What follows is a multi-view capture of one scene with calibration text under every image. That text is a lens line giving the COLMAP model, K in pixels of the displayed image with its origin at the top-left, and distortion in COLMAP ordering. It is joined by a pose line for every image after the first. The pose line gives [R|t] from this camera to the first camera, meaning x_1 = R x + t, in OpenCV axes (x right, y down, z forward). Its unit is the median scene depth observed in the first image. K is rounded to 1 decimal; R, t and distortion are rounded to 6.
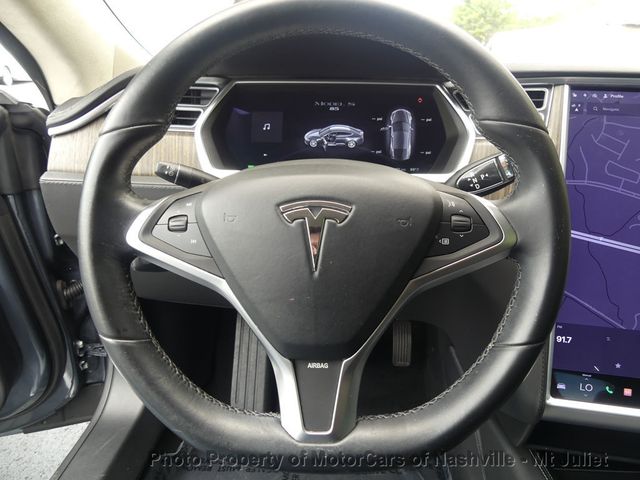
lens RADIAL K [[480.3, 0, 322.2], [0, 480.3, 237.3], [0, 0, 1]] dist [-0.021011, -0.003749]
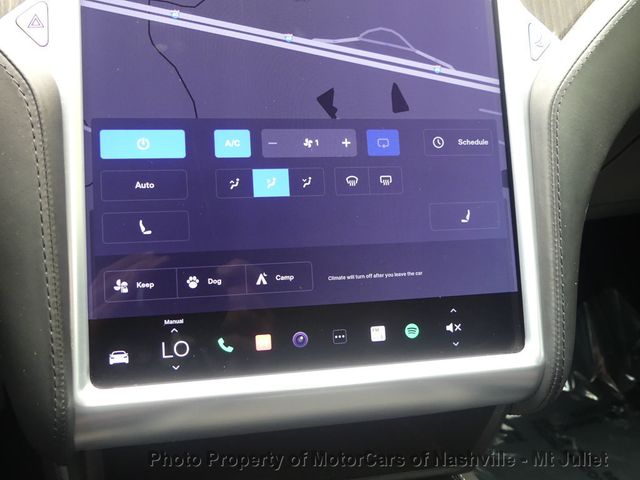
lens RADIAL K [[644.7, 0, 320.0], [0, 644.7, 240.0], [0, 0, 1]] dist [-0.068289, 0.132466]
pose [[0.910930, -0.114608, 0.396322, 0.392833], [0.119686, 0.992739, 0.011986, 0.195133], [-0.394818, 0.036516, 0.918034, 0.355566]]
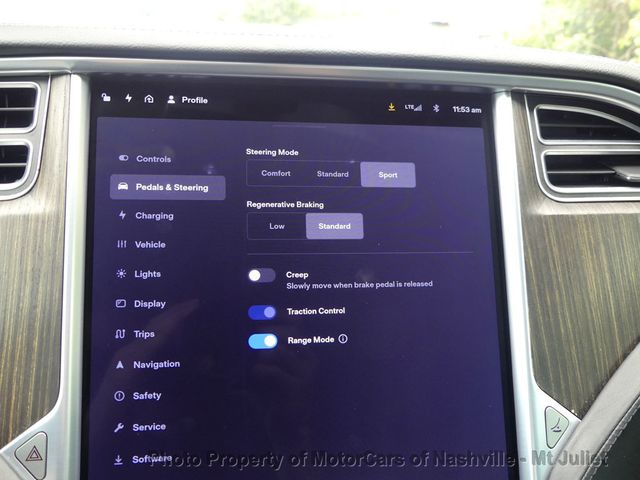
lens RADIAL K [[644.7, 0, 320.0], [0, 644.7, 240.0], [0, 0, 1]] dist [-0.068289, 0.132466]
pose [[0.935919, -0.070535, 0.345081, 0.454073], [0.097336, 0.993384, -0.060945, -0.098383], [-0.338500, 0.090628, 0.936592, 0.340466]]
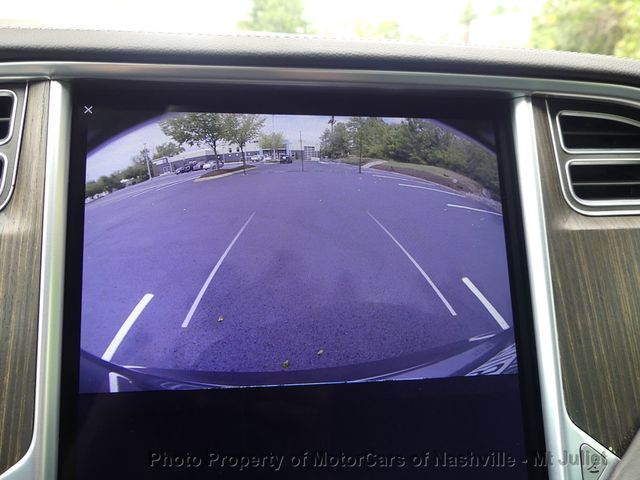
lens RADIAL K [[644.7, 0, 320.0], [0, 644.7, 240.0], [0, 0, 1]] dist [-0.068289, 0.132466]
pose [[0.935526, -0.067740, 0.346703, 0.468533], [0.108015, 0.989290, -0.098172, -0.099066], [-0.336340, 0.129291, 0.932823, 0.391832]]
